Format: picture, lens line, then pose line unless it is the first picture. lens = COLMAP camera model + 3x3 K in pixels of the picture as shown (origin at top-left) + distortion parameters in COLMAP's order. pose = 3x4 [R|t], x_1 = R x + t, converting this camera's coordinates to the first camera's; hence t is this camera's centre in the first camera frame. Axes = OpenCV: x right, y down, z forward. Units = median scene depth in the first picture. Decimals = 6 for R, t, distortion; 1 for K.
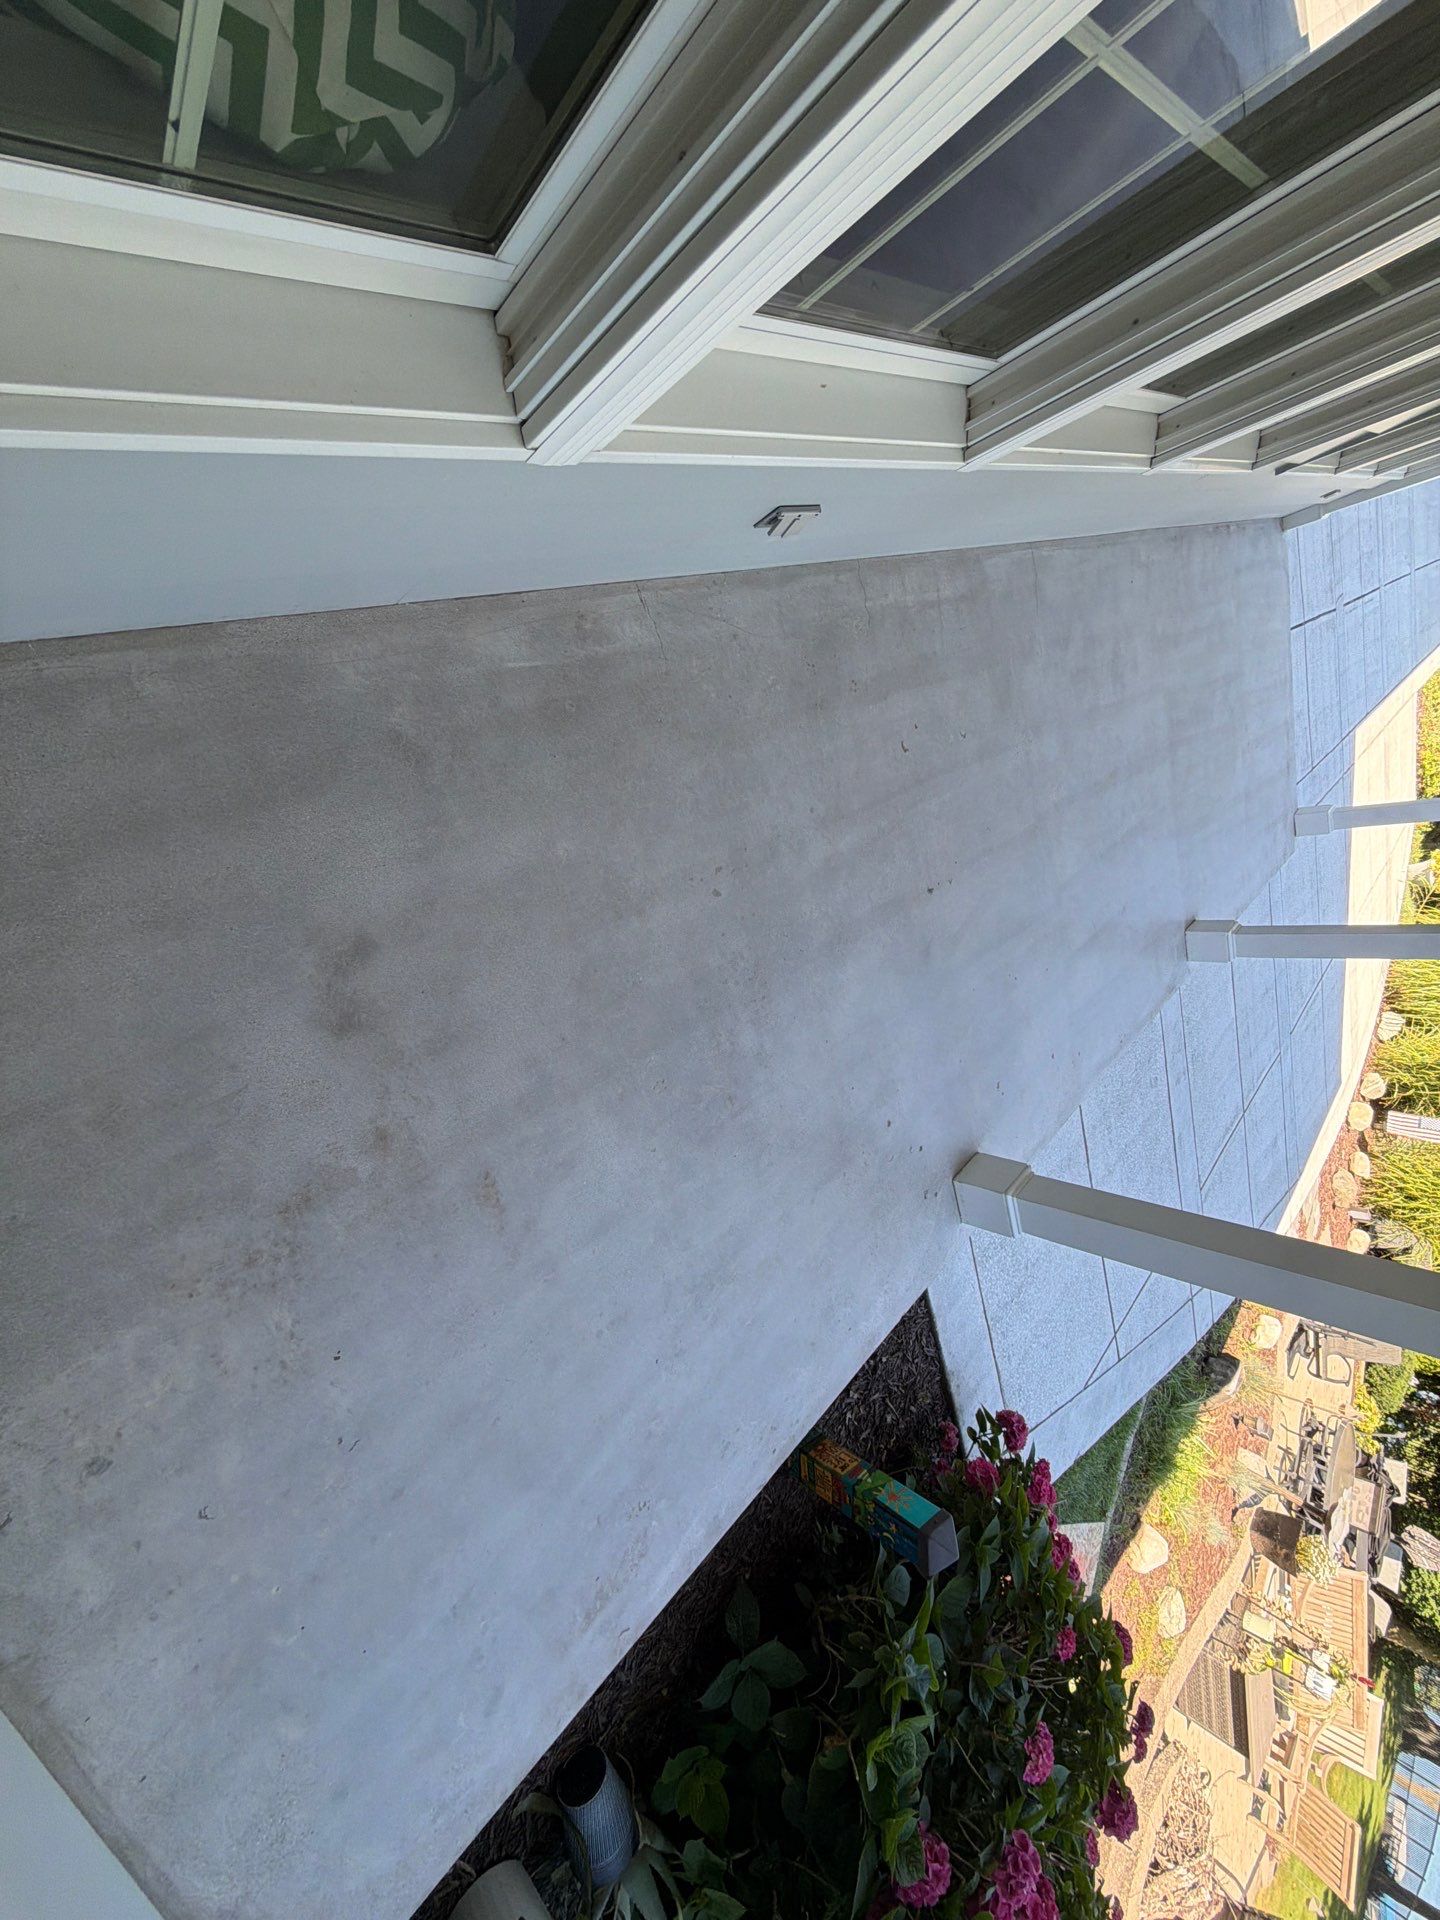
lens RADIAL K [[763.5, 0, 721.2], [0, 763.5, 964.8], [0, 0, 1]] dist [-0.000026, -0.000092]
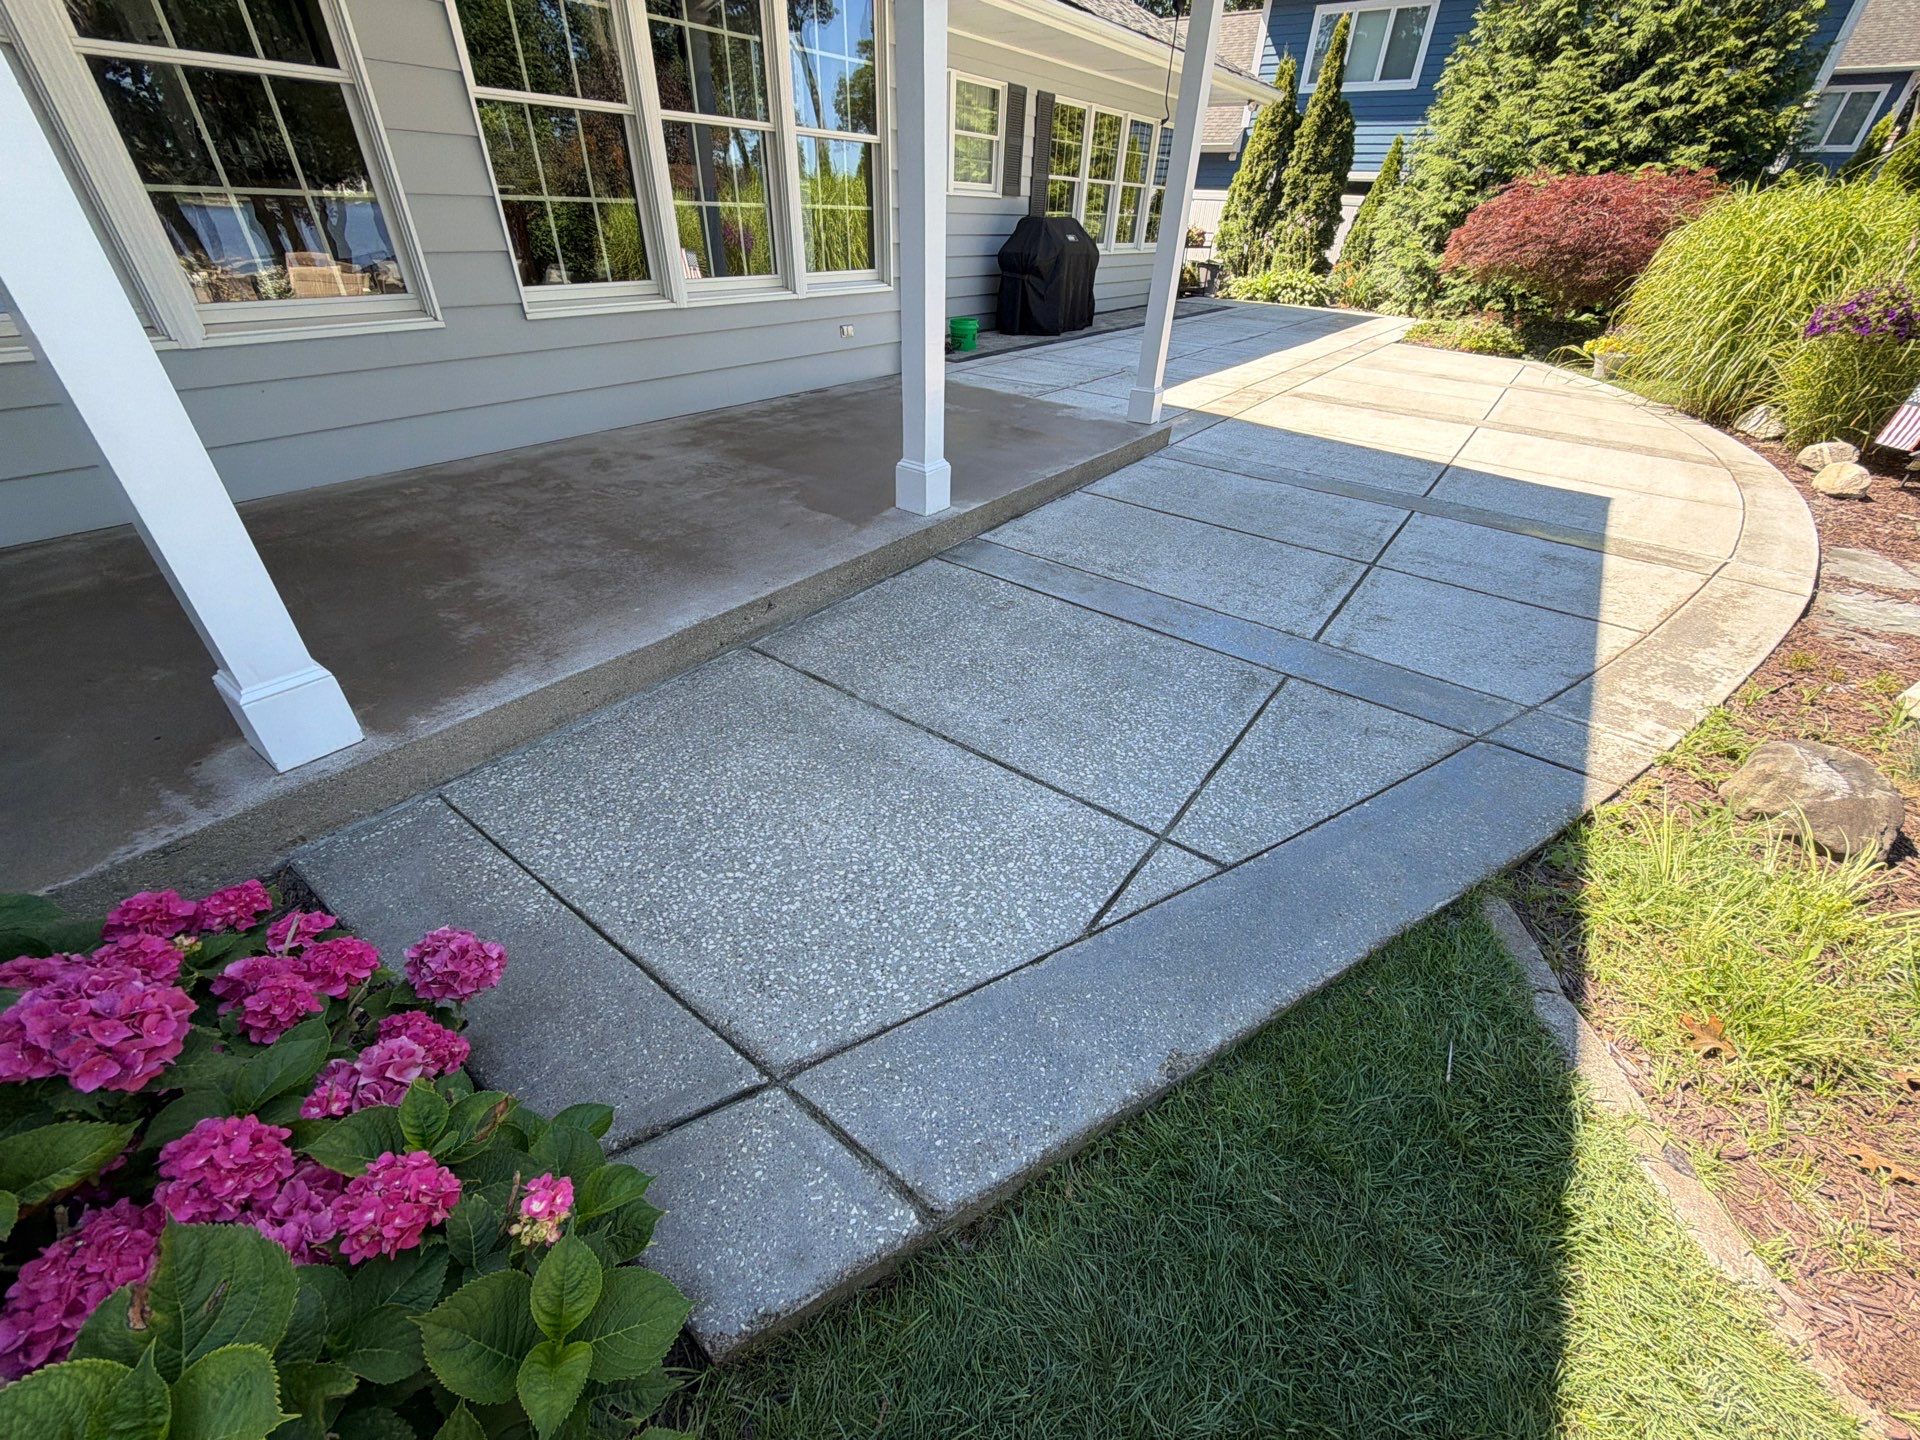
lens RADIAL K [[763.5, 0, 960.9], [0, 763.5, 722.5], [0, 0, 1]] dist [-0.000026, -0.000092]
pose [[0.652905, -0.757006, -0.025624, 0.234610], [0.517783, 0.470759, -0.714344, 0.343467], [0.552825, 0.453131, 0.699326, 0.260998]]
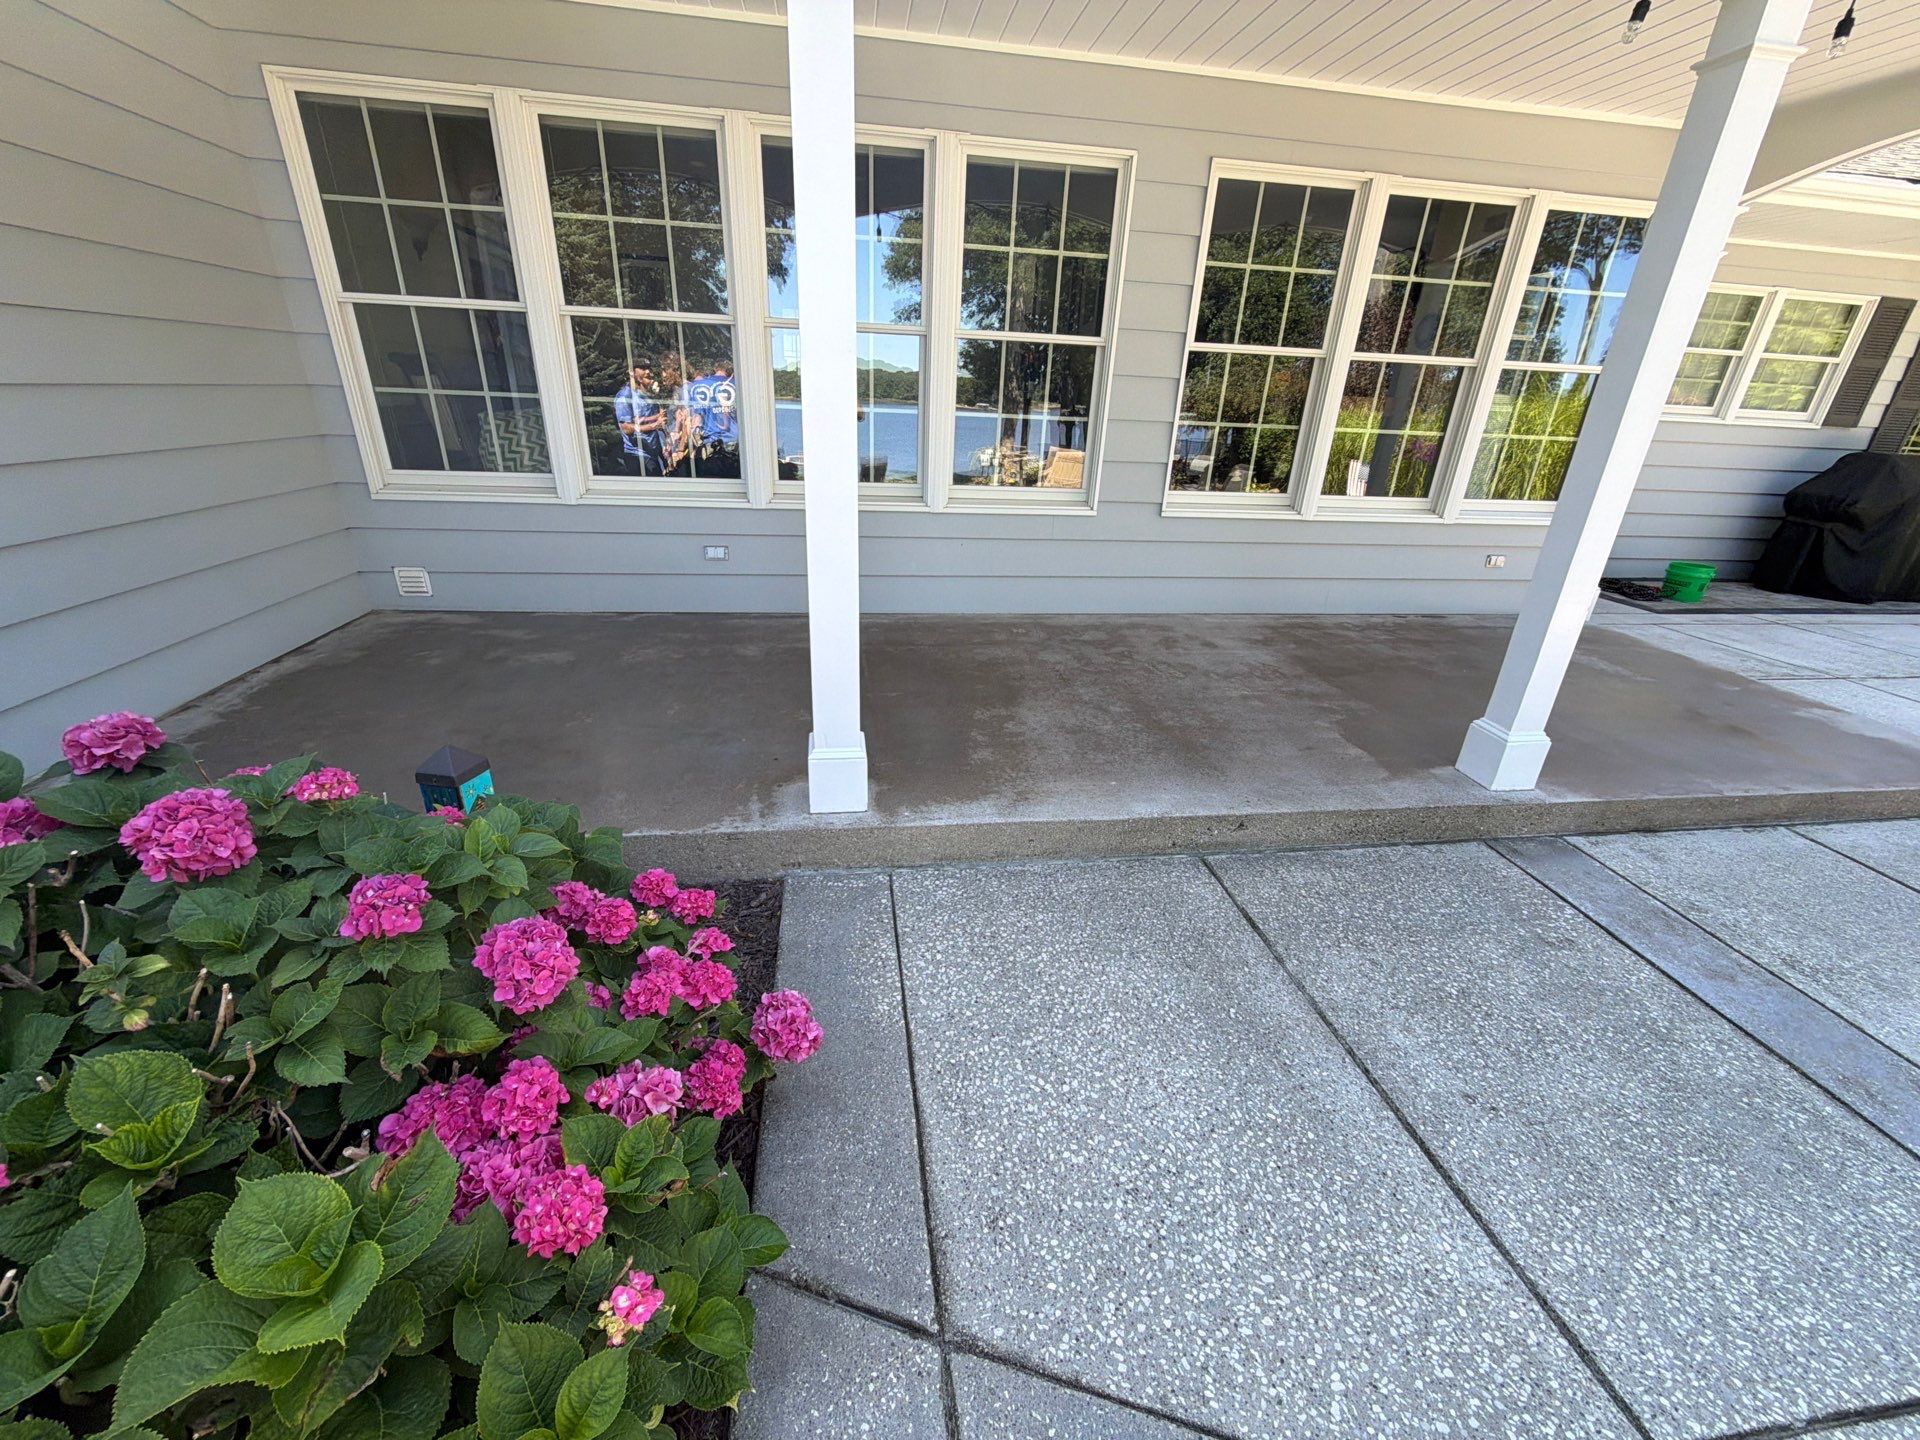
lens RADIAL K [[763.5, 0, 958.7], [0, 763.5, 719.7], [0, 0, 1]] dist [-0.000026, -0.000092]
pose [[0.760437, -0.511337, -0.400338, 0.267847], [-0.239027, 0.352803, -0.904652, 0.332015], [0.603823, 0.783622, 0.146061, 0.275690]]
